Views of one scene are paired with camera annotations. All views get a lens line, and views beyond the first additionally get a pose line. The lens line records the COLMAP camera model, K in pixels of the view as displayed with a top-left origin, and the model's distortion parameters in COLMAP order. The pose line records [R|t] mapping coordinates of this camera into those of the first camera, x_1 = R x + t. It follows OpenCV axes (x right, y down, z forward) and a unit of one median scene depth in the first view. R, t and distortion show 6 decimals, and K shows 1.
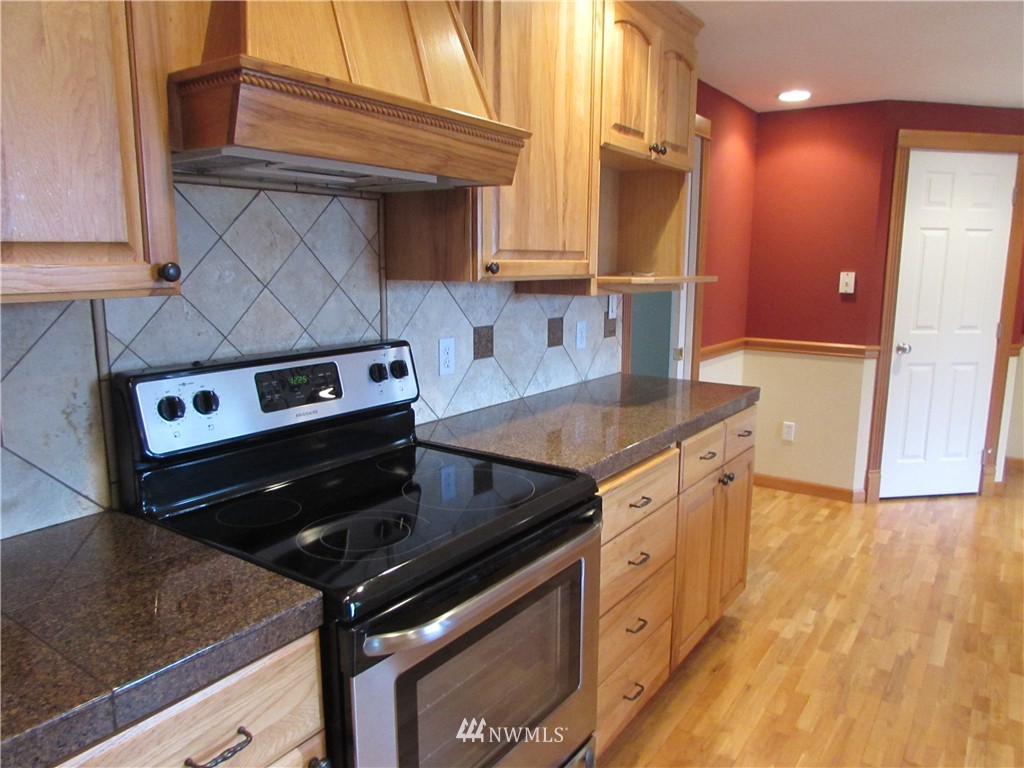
lens RADIAL K [[725.1, 0, 521.6], [0, 725.1, 386.2], [0, 0, 1]] dist [-0.032354, 0.015554]
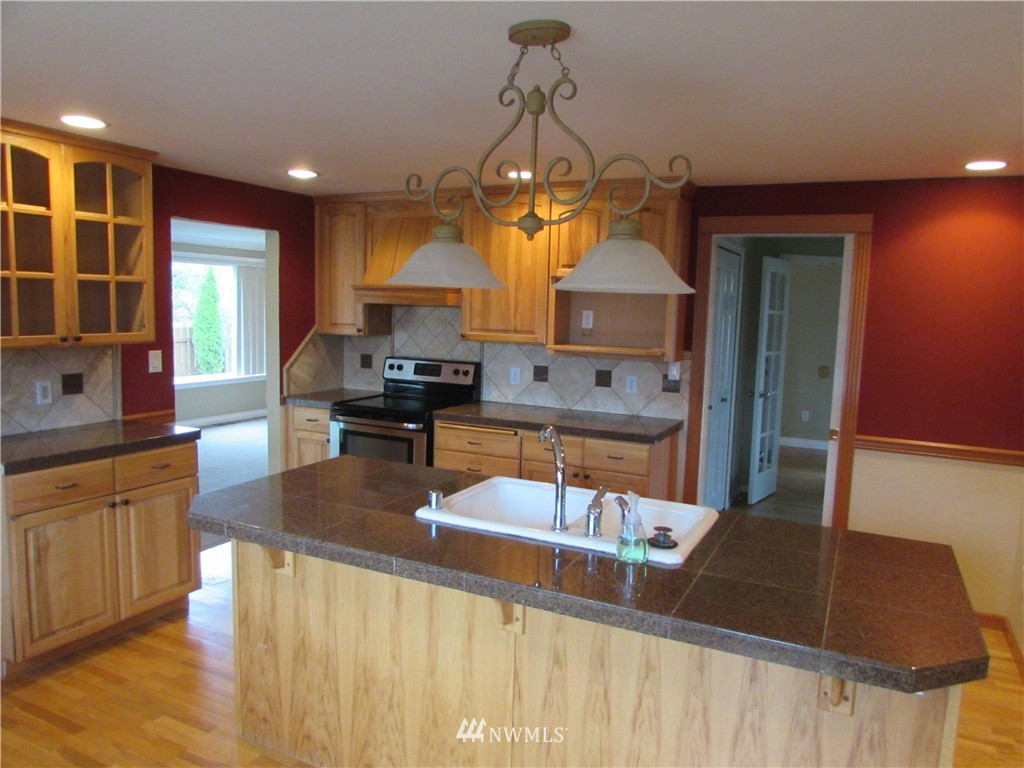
lens RADIAL K [[725.1, 0, 512.0], [0, 725.1, 384.8], [0, 0, 1]] dist [-0.032354, 0.015554]
pose [[0.139125, 0.107535, -0.984419, 1.156203], [-0.196608, 0.977297, 0.078971, -0.104243], [0.970561, 0.182558, 0.157109, 0.363167]]
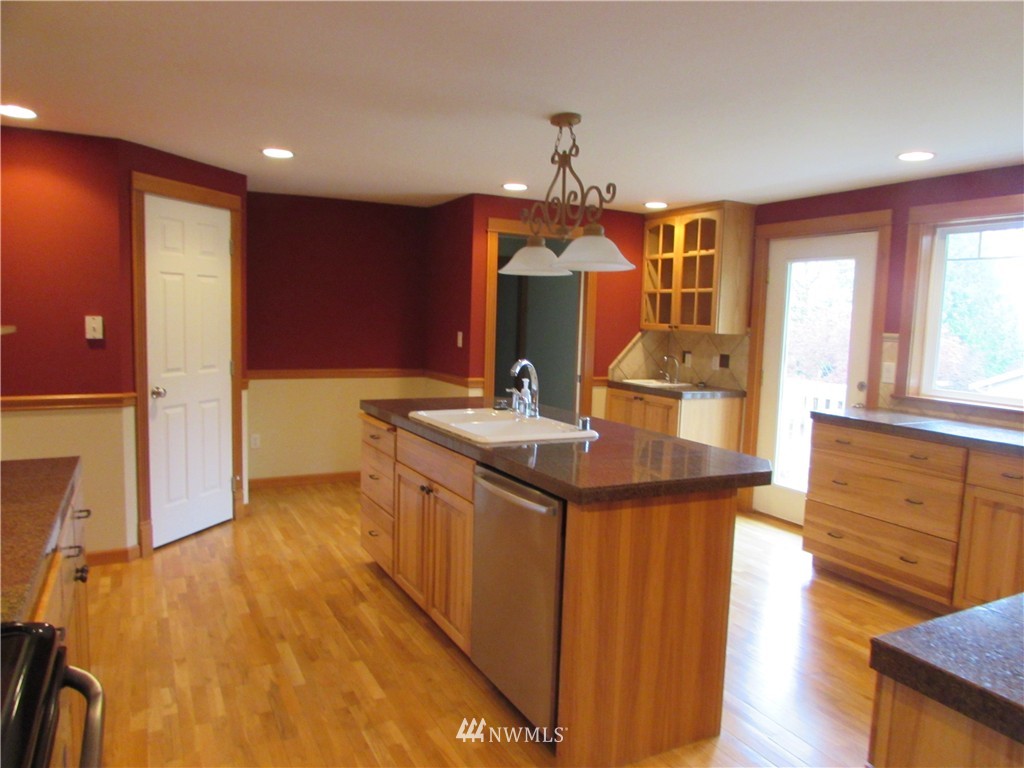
lens RADIAL K [[725.1, 0, 520.4], [0, 725.1, 382.8], [0, 0, 1]] dist [-0.032354, 0.015554]
pose [[0.459096, -0.082861, 0.884514, -0.121388], [0.128757, 0.991334, 0.026038, -0.028810], [-0.879006, 0.101933, 0.465787, 0.106468]]
